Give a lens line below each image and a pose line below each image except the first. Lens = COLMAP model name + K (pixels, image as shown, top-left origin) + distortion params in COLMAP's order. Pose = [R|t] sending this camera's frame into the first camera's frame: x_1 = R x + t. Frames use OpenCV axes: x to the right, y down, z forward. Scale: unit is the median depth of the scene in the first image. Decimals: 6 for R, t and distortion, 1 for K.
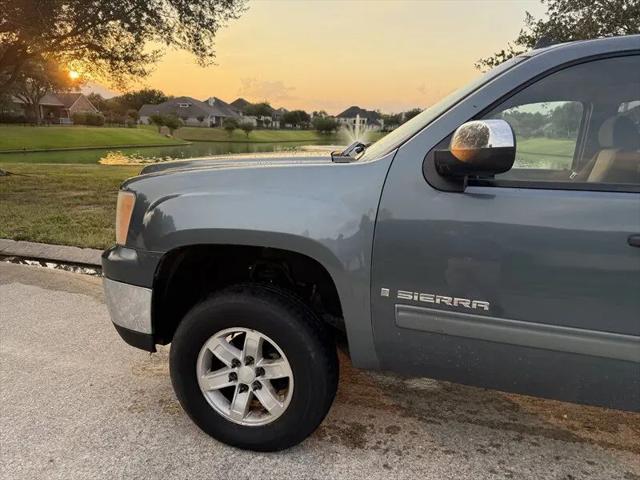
lens RADIAL K [[451.6, 0, 323.7], [0, 451.6, 244.5], [0, 0, 1]] dist [0.050898, -0.058873]
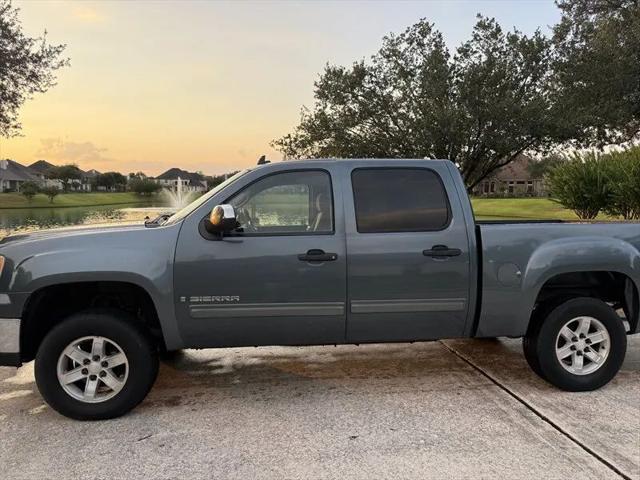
lens RADIAL K [[451.6, 0, 323.8], [0, 451.6, 238.1], [0, 0, 1]] dist [0.050898, -0.058873]
pose [[0.929794, -0.060033, 0.363152, 0.014384], [0.110687, 0.986546, -0.120312, 0.120167], [-0.351043, 0.152062, 0.923930, -0.720364]]
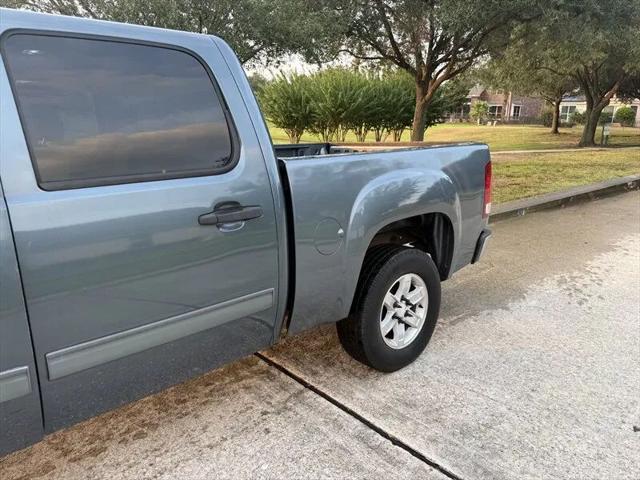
lens RADIAL K [[451.6, 0, 320.4], [0, 451.6, 237.6], [0, 0, 1]] dist [0.050898, -0.058873]
pose [[0.558855, -0.235450, 0.795138, 0.382730], [0.201687, 0.968646, 0.145074, -0.022793], [-0.804365, 0.079294, 0.588820, -0.021016]]
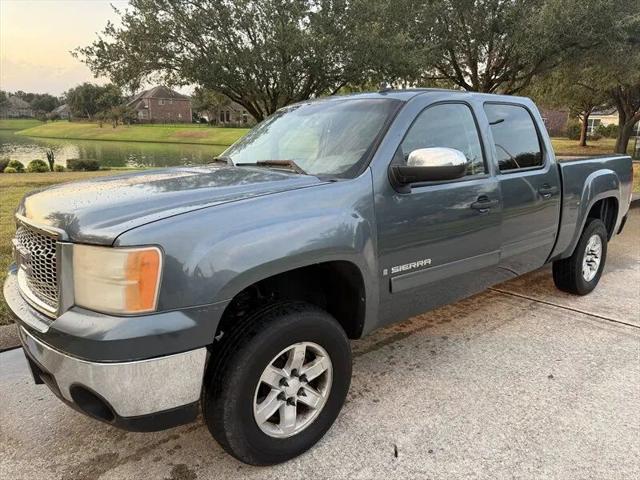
lens RADIAL K [[451.6, 0, 318.7], [0, 451.6, 244.3], [0, 0, 1]] dist [0.050898, -0.058873]
pose [[0.583435, -0.221424, 0.781393, -0.853777], [0.193422, 0.972316, 0.131105, -0.160584], [-0.788791, 0.074648, 0.610112, 0.264461]]
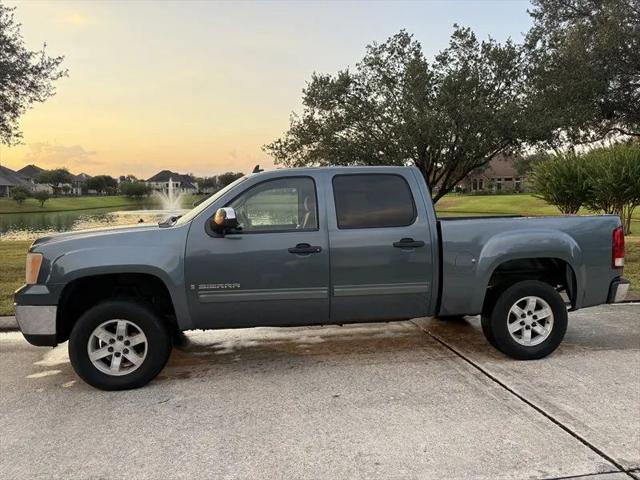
lens RADIAL K [[451.6, 0, 323.6], [0, 451.6, 229.8], [0, 0, 1]] dist [0.050898, -0.058873]
pose [[0.922302, -0.070576, 0.379971, -0.071729], [0.130910, 0.982113, -0.135340, 0.174496], [-0.363623, 0.174567, 0.915044, -1.003966]]
